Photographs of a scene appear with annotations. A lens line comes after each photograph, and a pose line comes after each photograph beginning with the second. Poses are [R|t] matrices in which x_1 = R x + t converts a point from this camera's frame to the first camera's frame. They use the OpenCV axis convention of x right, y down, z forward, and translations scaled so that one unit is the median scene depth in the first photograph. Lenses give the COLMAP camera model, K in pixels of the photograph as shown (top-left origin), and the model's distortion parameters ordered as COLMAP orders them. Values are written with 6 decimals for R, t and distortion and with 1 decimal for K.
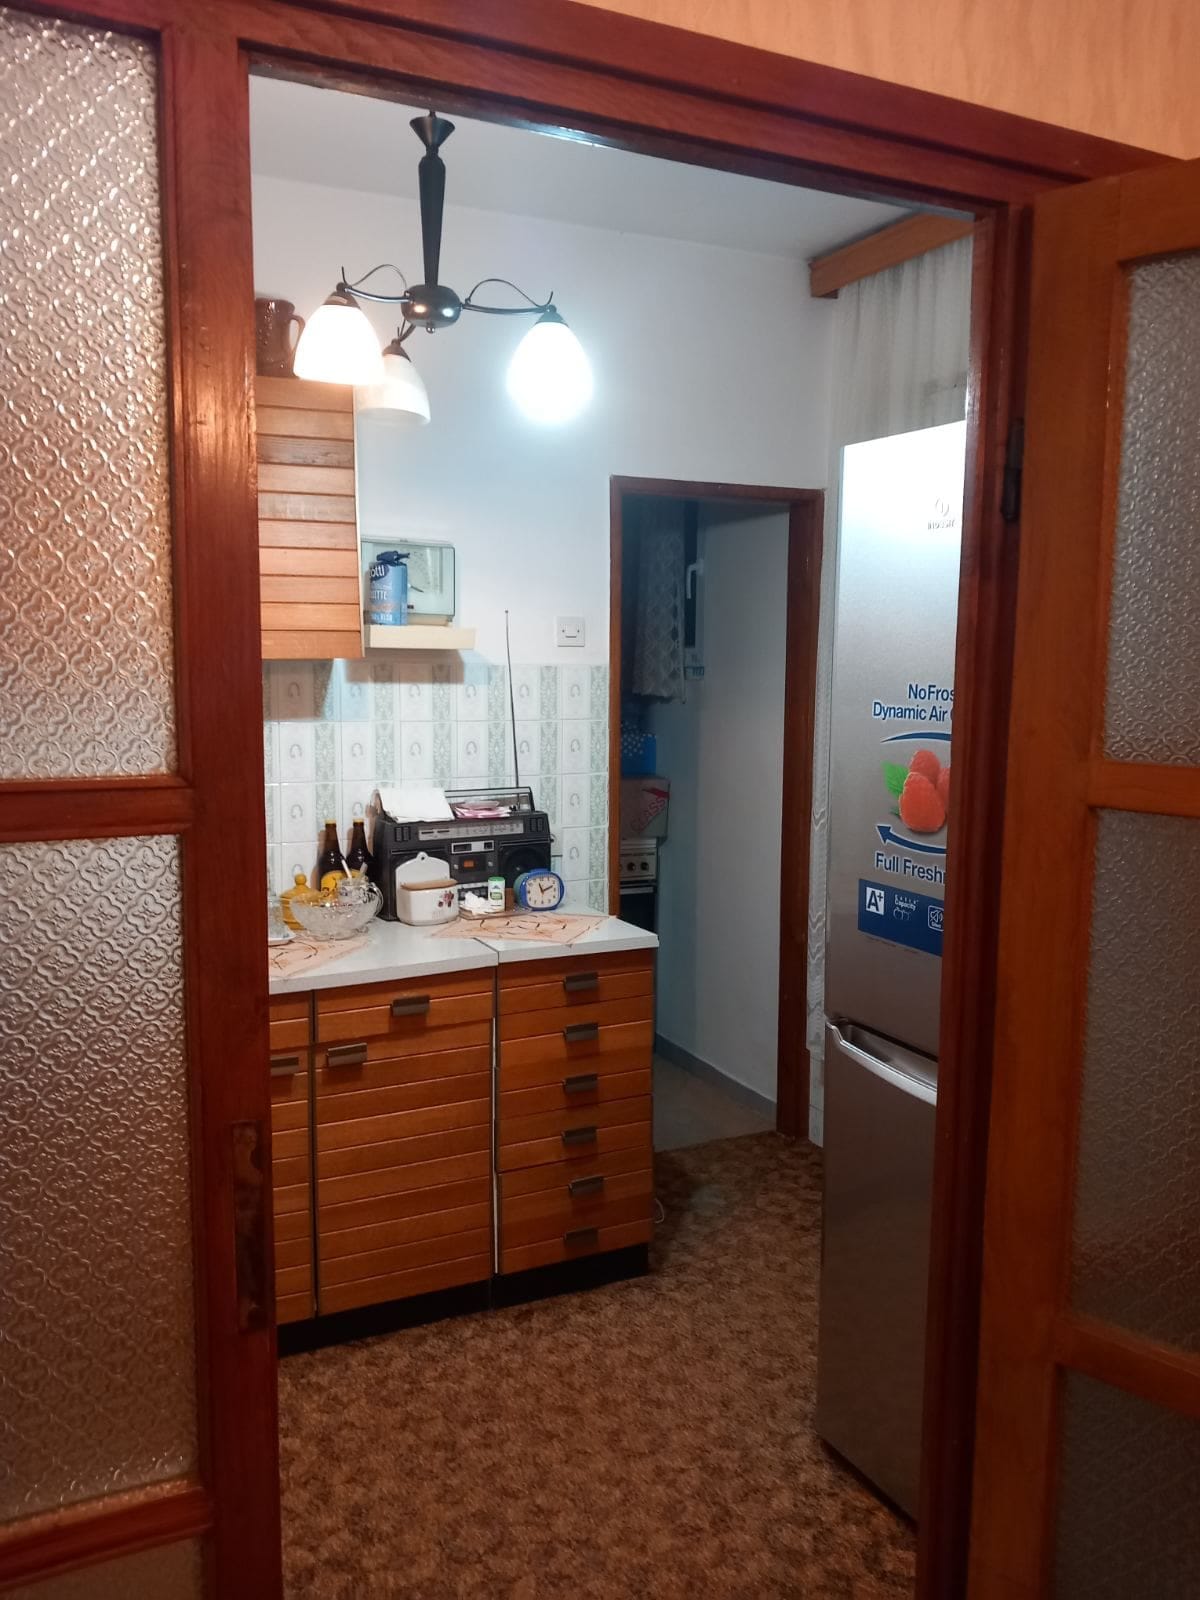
lens RADIAL K [[1241.2, 0, 623.1], [0, 1241.2, 800.3], [0, 0, 1]] dist [0.056496, -0.089375]
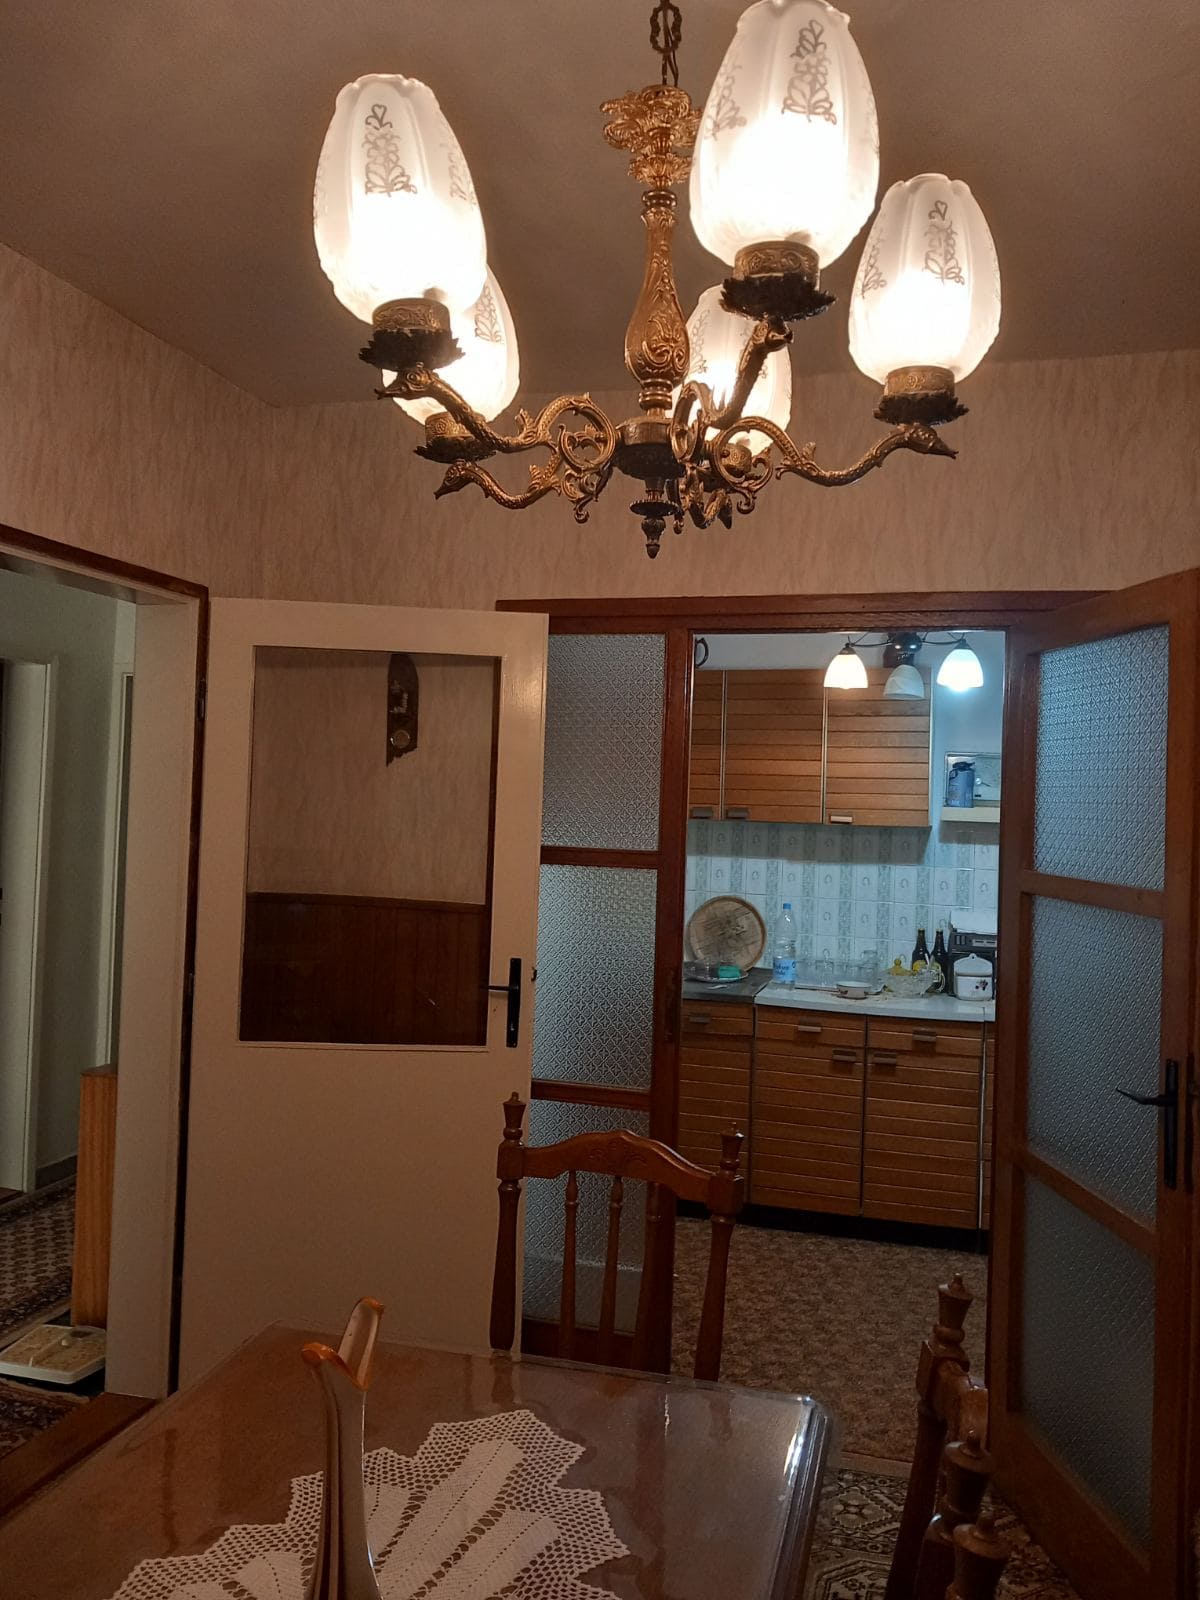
lens RADIAL K [[1258.8, 0, 626.8], [0, 1258.8, 788.9], [0, 0, 1]] dist [0.013582, -0.044988]
pose [[0.750061, 0.005299, -0.661348, 0.559450], [-0.106179, 0.987962, -0.112505, 0.062931], [0.652790, 0.154607, 0.741594, -0.479219]]
